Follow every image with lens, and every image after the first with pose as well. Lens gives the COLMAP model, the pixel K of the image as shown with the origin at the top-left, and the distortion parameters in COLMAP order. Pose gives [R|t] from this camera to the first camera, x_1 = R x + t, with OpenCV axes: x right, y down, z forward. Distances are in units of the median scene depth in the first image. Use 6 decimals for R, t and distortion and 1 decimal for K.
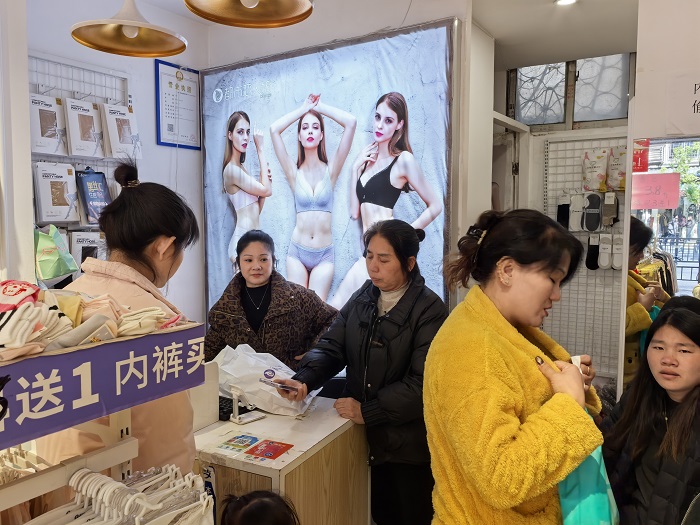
lens RADIAL K [[562.0, 0, 350.0], [0, 562.0, 262.5], [0, 0, 1]] dist [0.004573, -0.087628]
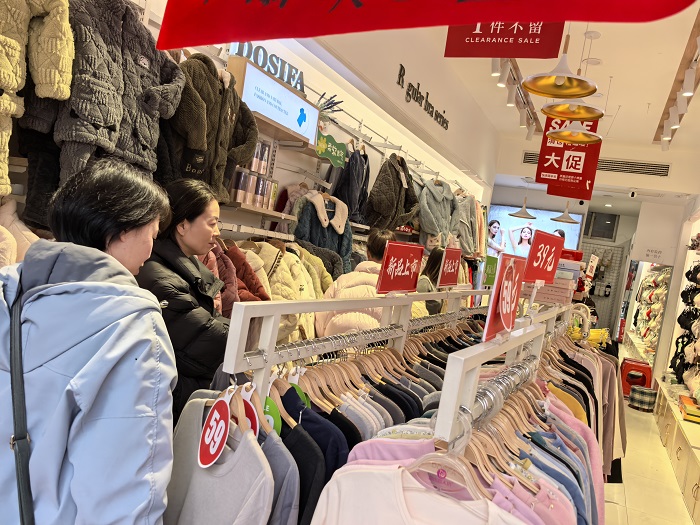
lens RADIAL K [[579.1, 0, 350.0], [0, 579.1, 262.5], [0, 0, 1]] dist [0.012900, 0.001016]
pose [[0.971237, 0.154413, 0.181259, -1.628116], [-0.149152, 0.987905, -0.042389, 0.202634], [-0.185612, 0.014135, 0.982521, -1.999483]]
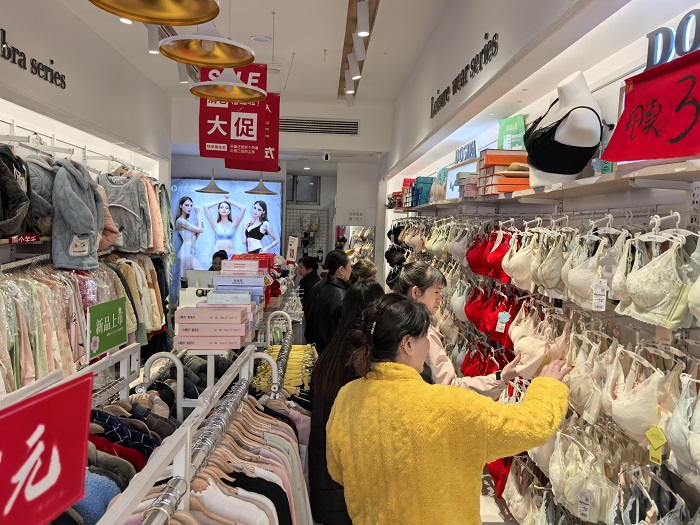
lens RADIAL K [[569.9, 0, 350.0], [0, 569.9, 262.5], [0, 0, 1]] dist [0.048614, -0.116103]
pose [[0.801364, -0.007755, 0.598127, -1.271122], [0.014184, 0.999881, -0.006039, 0.039824], [-0.598009, 0.013323, 0.801378, -1.569183]]
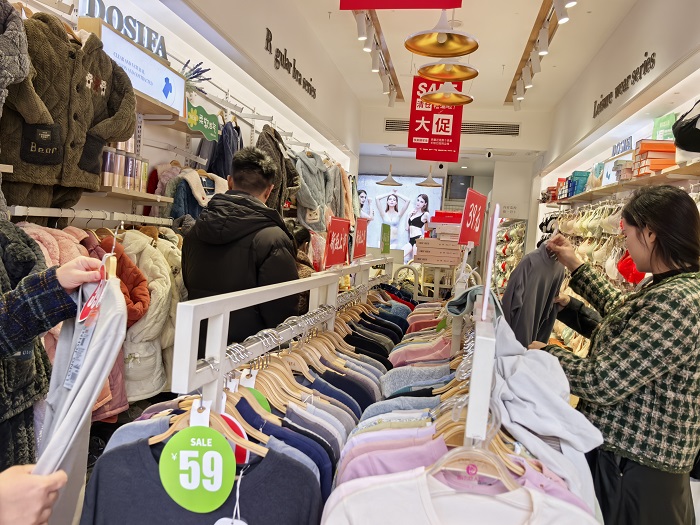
lens RADIAL K [[576.1, 0, 326.1], [0, 576.1, 261.7], [0, 0, 1]] dist [0.013066, -0.031524]
pose [[0.925092, 0.055176, 0.375714, -1.673453], [-0.049645, 0.998469, -0.024396, 0.206572], [-0.376485, 0.003917, 0.926415, -1.897984]]
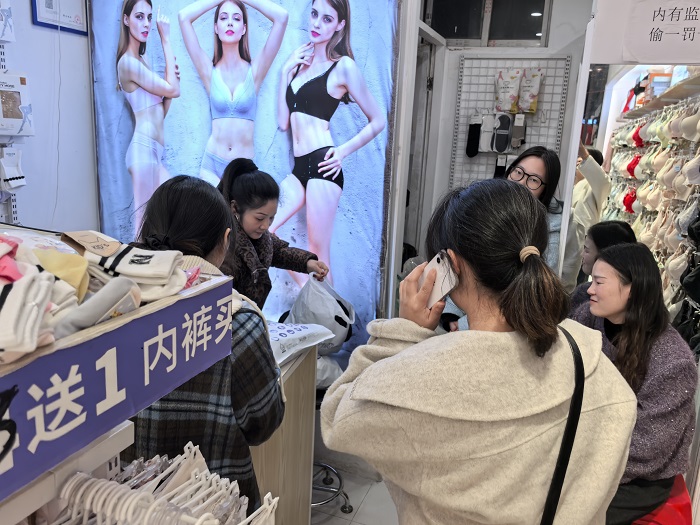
lens RADIAL K [[562.0, 0, 350.0], [0, 562.0, 262.5], [0, 0, 1]] dist [0.004573, -0.087628]
pose [[0.971069, -0.004512, 0.238758, -0.105365], [-0.034010, 0.987017, 0.156976, -0.013942], [-0.236366, -0.160555, 0.958307, 0.084552]]
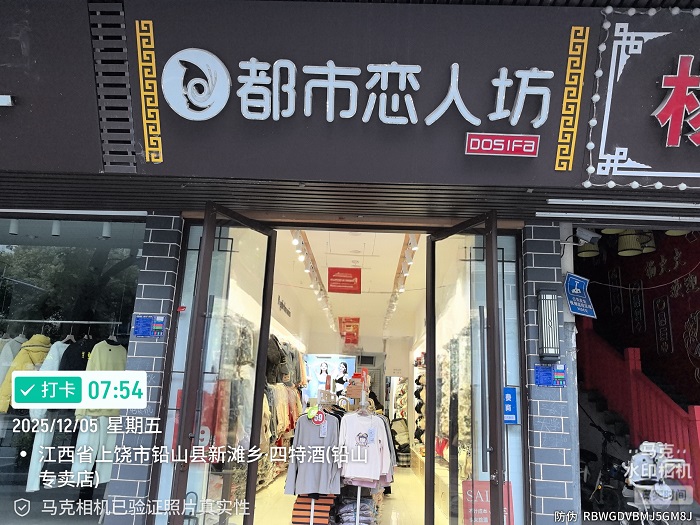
lens RADIAL K [[587.4, 0, 350.0], [0, 587.4, 262.5], [0, 0, 1]] dist [0.001116, 0.000082]
pose [[0.841671, 0.162192, 0.515057, -2.734822], [-0.000848, 0.954222, -0.299099, 0.429400], [-0.539990, 0.251306, 0.803278, -3.512280]]
